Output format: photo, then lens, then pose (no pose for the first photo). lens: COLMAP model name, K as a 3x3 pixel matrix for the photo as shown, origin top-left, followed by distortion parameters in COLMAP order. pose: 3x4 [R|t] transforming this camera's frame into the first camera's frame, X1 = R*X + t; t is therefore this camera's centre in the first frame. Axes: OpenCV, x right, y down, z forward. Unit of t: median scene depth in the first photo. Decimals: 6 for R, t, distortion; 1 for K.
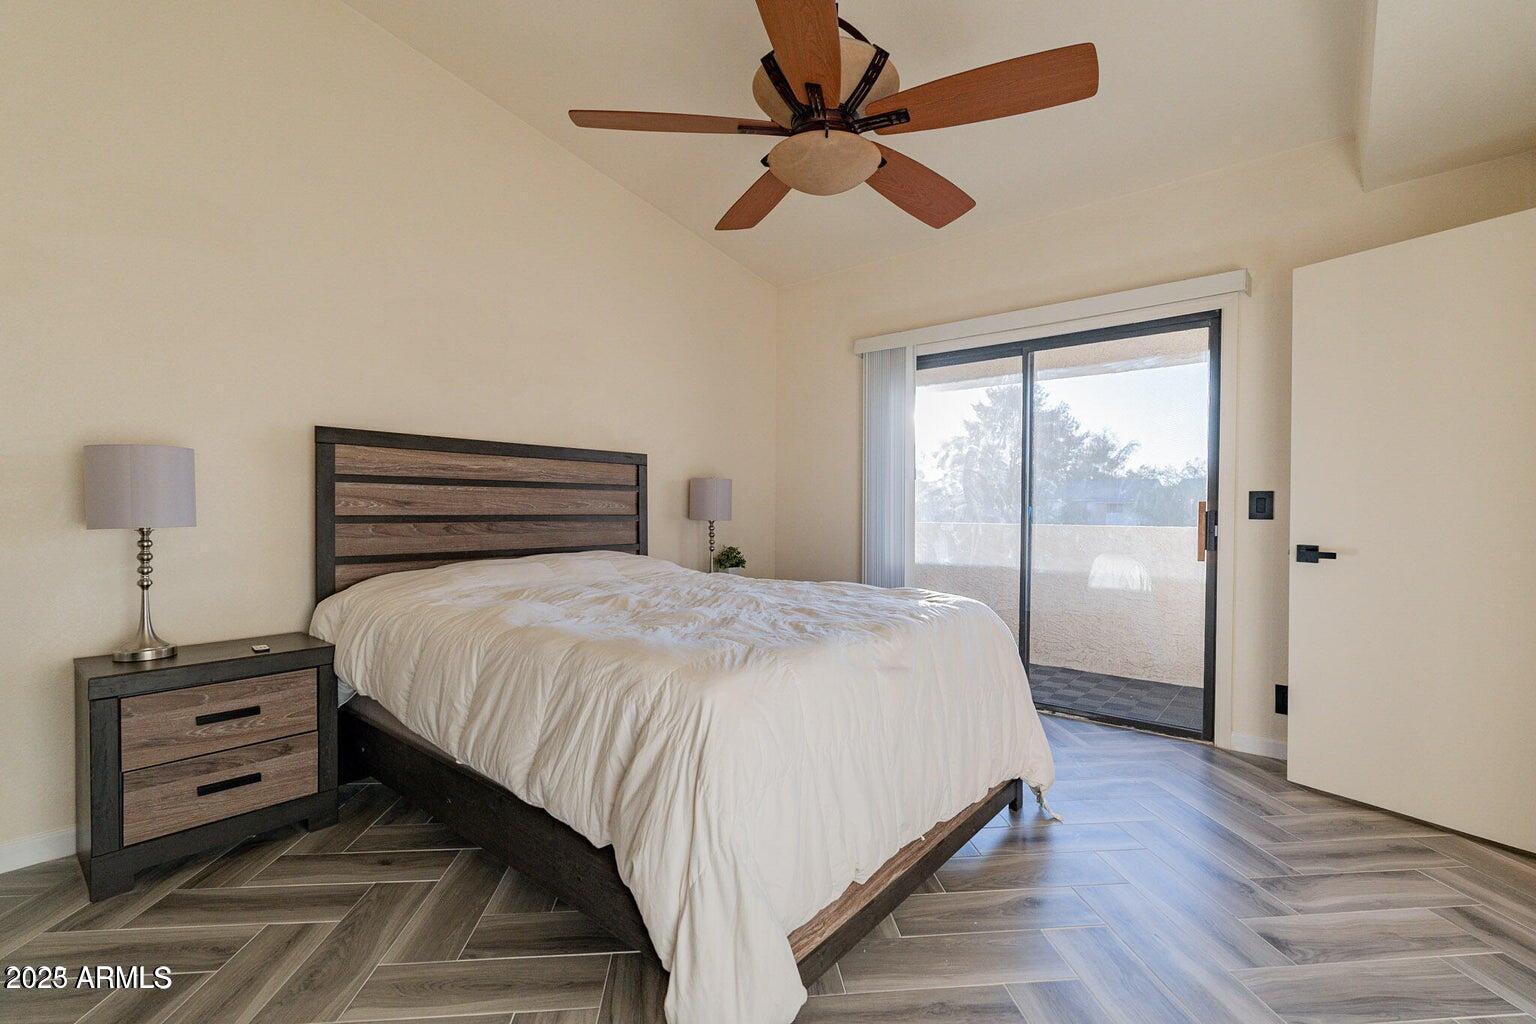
lens RADIAL K [[682.1, 0, 766.1], [0, 682.1, 509.7], [0, 0, 1]] dist [-0.010348, 0.000430]
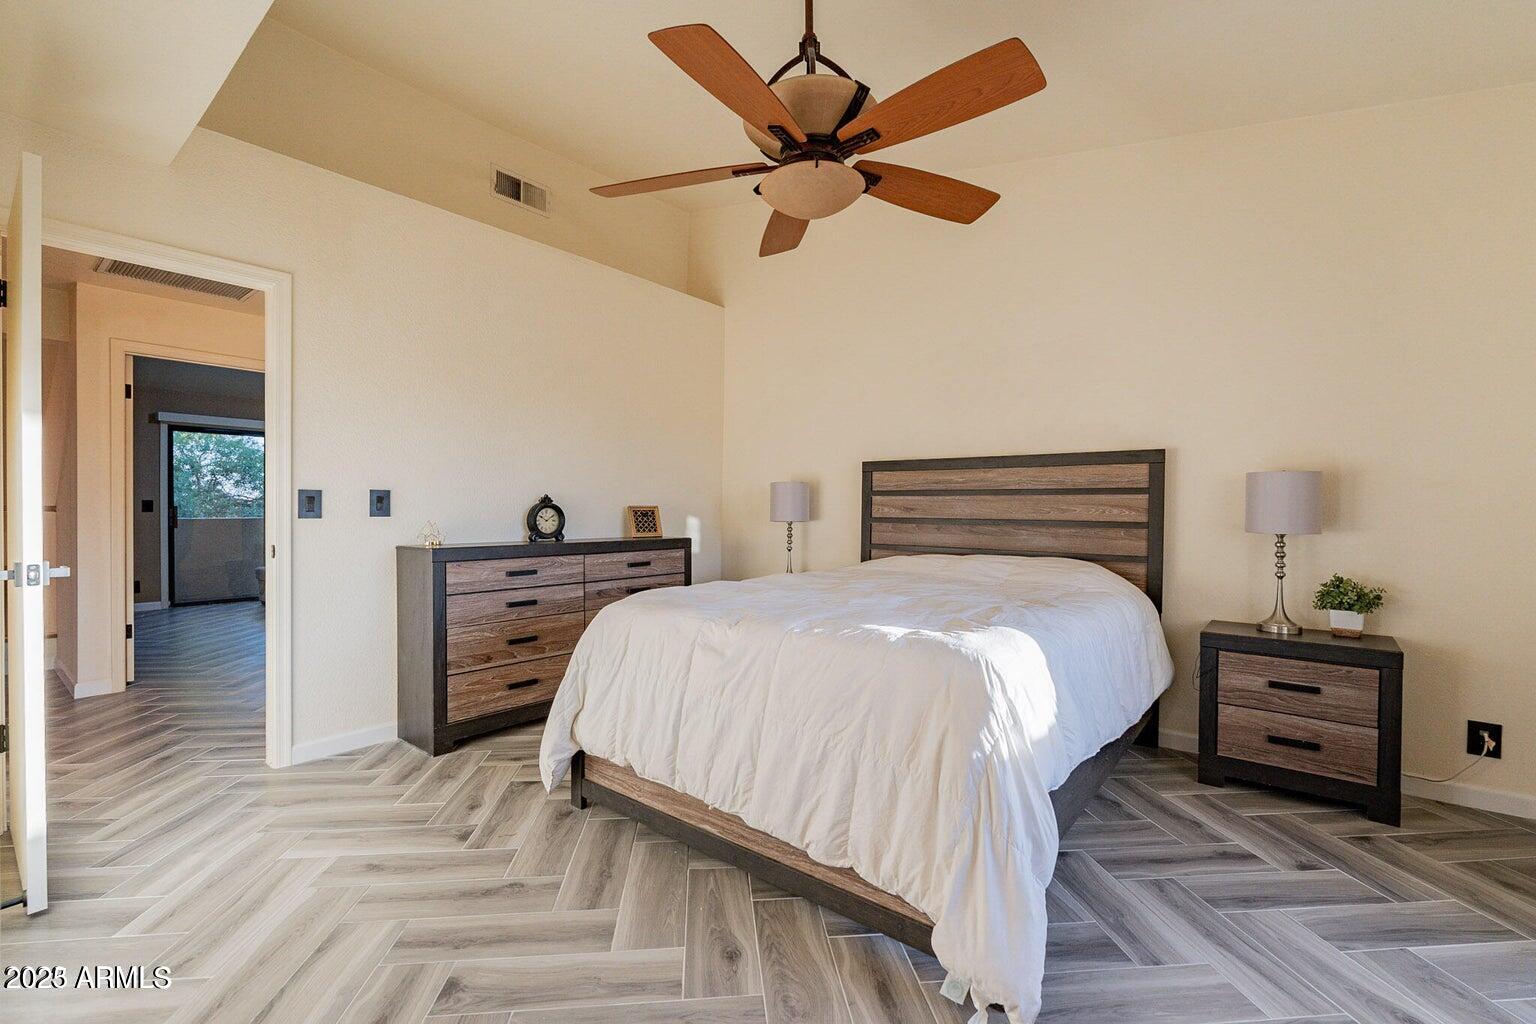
lens RADIAL K [[682.1, 0, 768.1], [0, 682.1, 519.3], [0, 0, 1]] dist [-0.010348, 0.000430]
pose [[-0.009391, 0.008114, -0.999923, 0.825156], [-0.011216, 0.999903, 0.008219, 0.002664], [0.999893, 0.011292, -0.009299, 0.680223]]
